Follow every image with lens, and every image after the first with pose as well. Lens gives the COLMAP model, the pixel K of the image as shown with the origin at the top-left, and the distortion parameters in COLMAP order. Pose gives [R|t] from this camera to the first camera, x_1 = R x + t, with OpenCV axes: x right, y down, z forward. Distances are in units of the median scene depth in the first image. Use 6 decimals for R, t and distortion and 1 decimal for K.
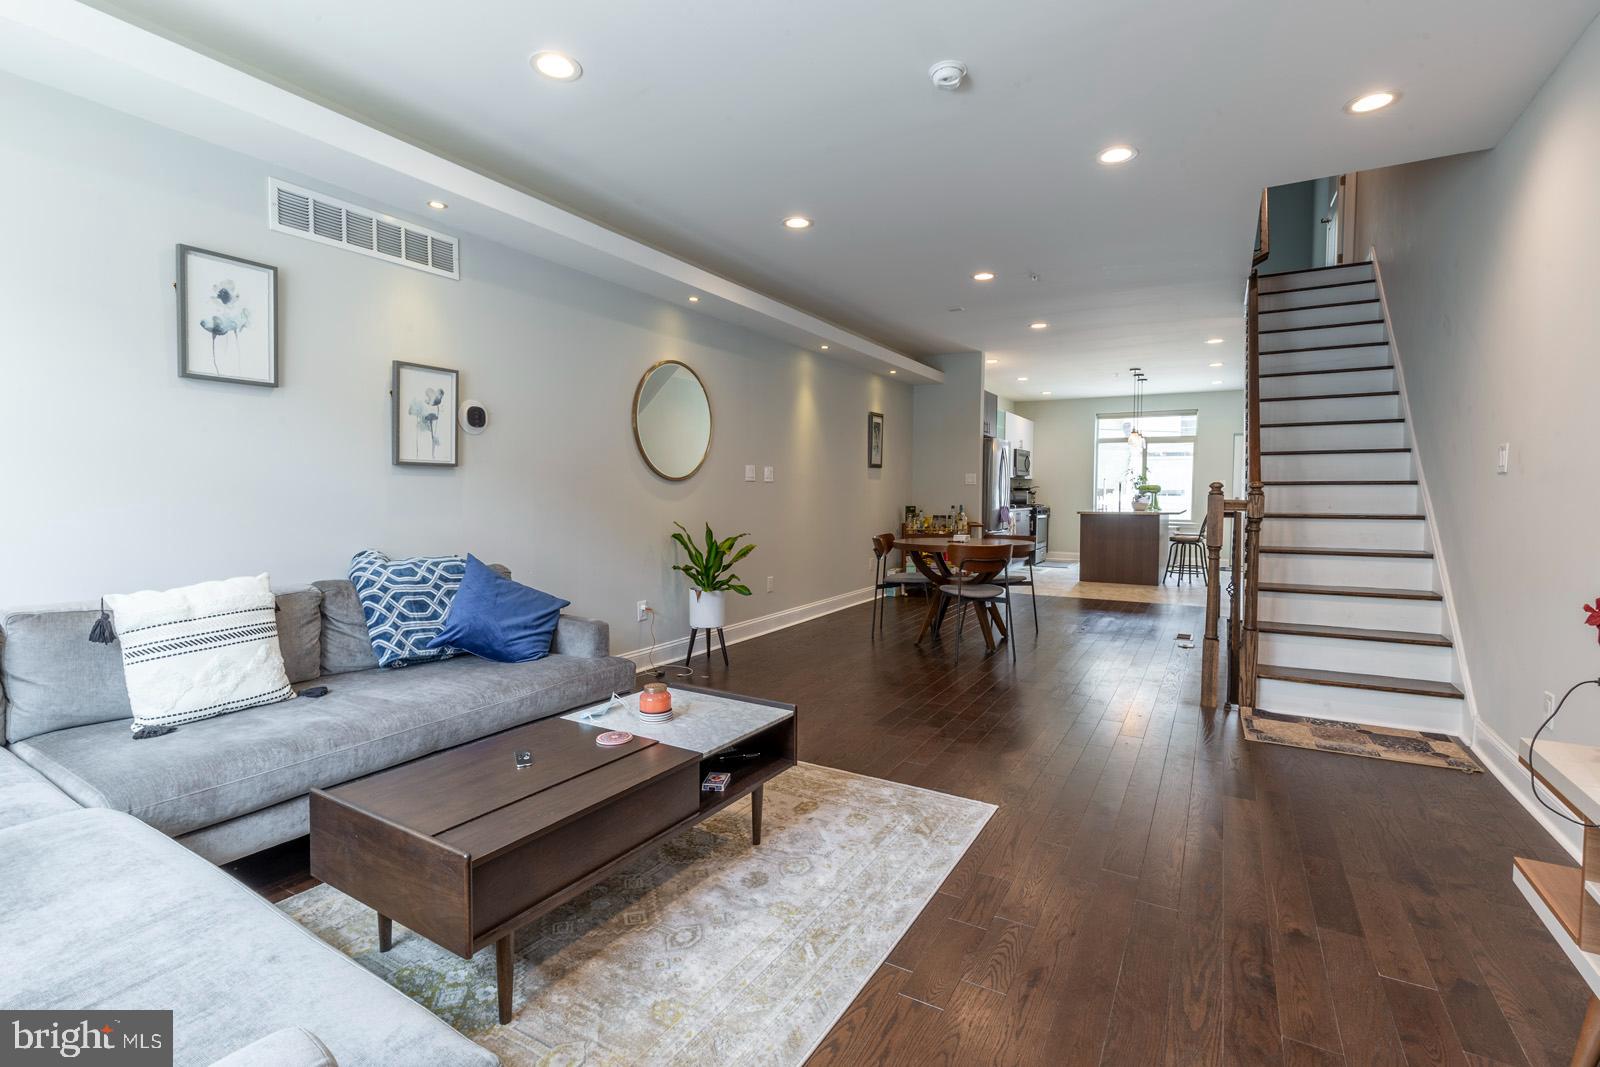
lens RADIAL K [[739.3, 0, 792.2], [0, 739.3, 525.0], [0, 0, 1]] dist [-0.001301, -0.000229]
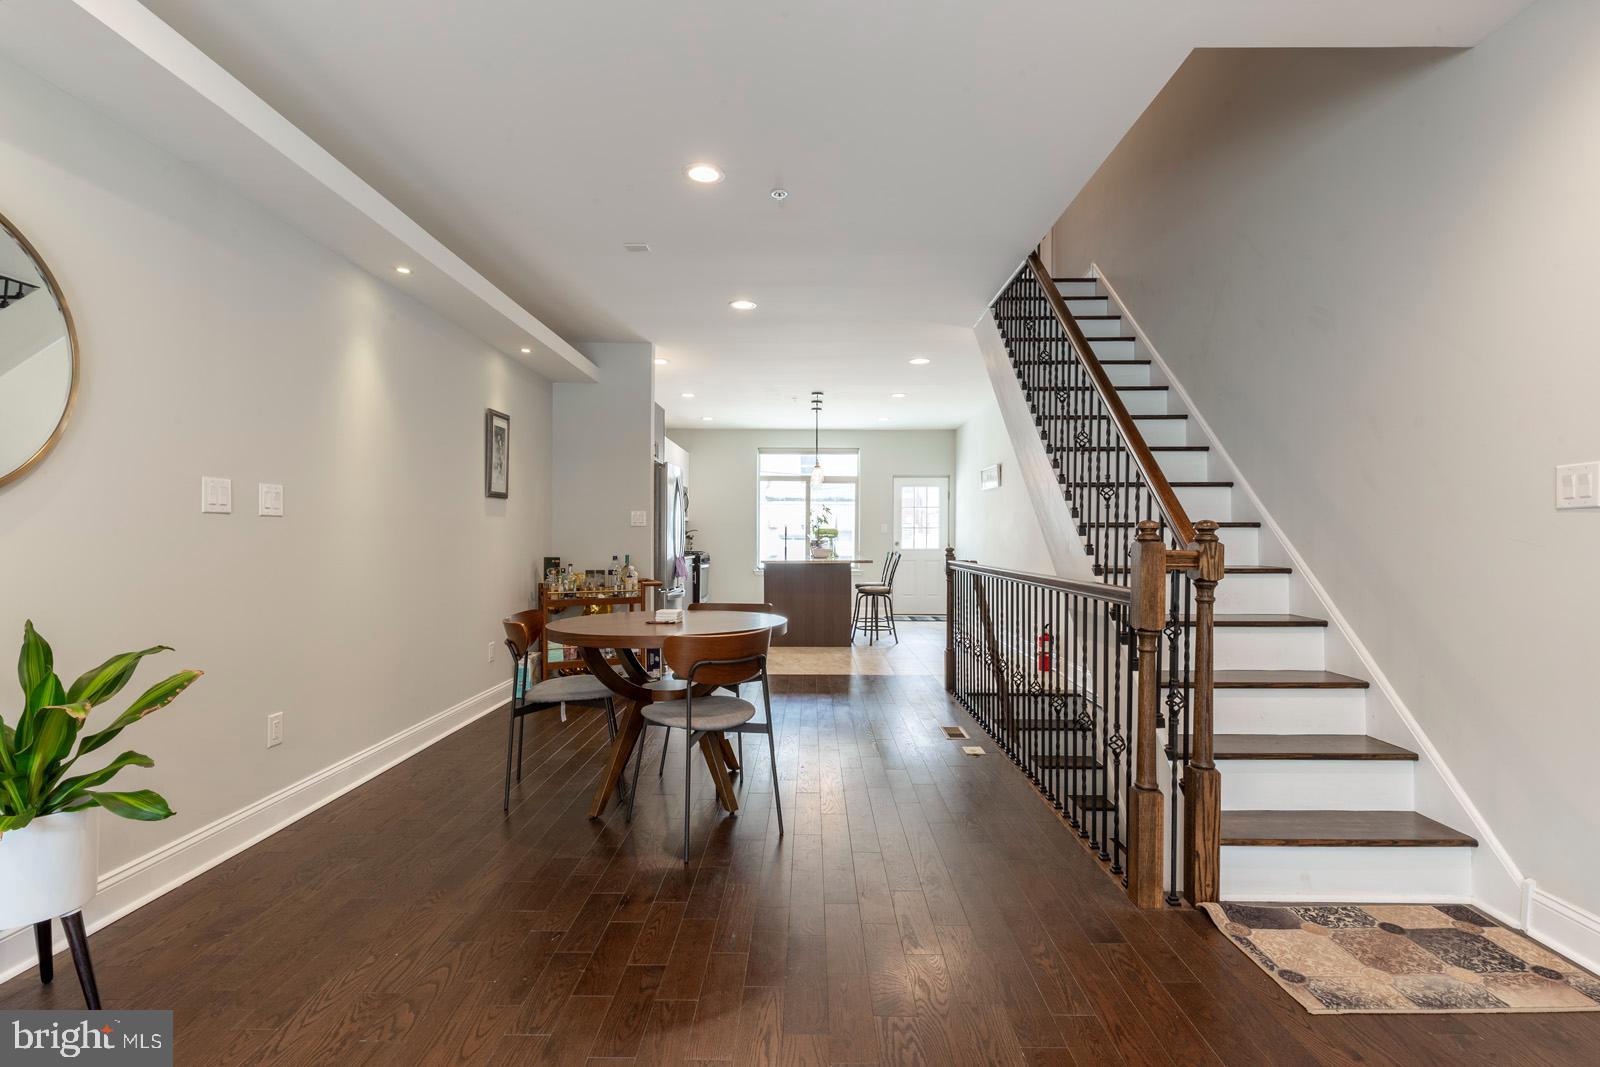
lens RADIAL K [[738.3, 0, 794.9], [0, 738.3, 540.1], [0, 0, 1]] dist [0.000166, -0.000417]
pose [[0.867891, -0.002355, 0.496749, 0.021405], [0.021958, 0.999193, -0.033627, -0.016161], [-0.496269, 0.040092, 0.867242, 0.356279]]
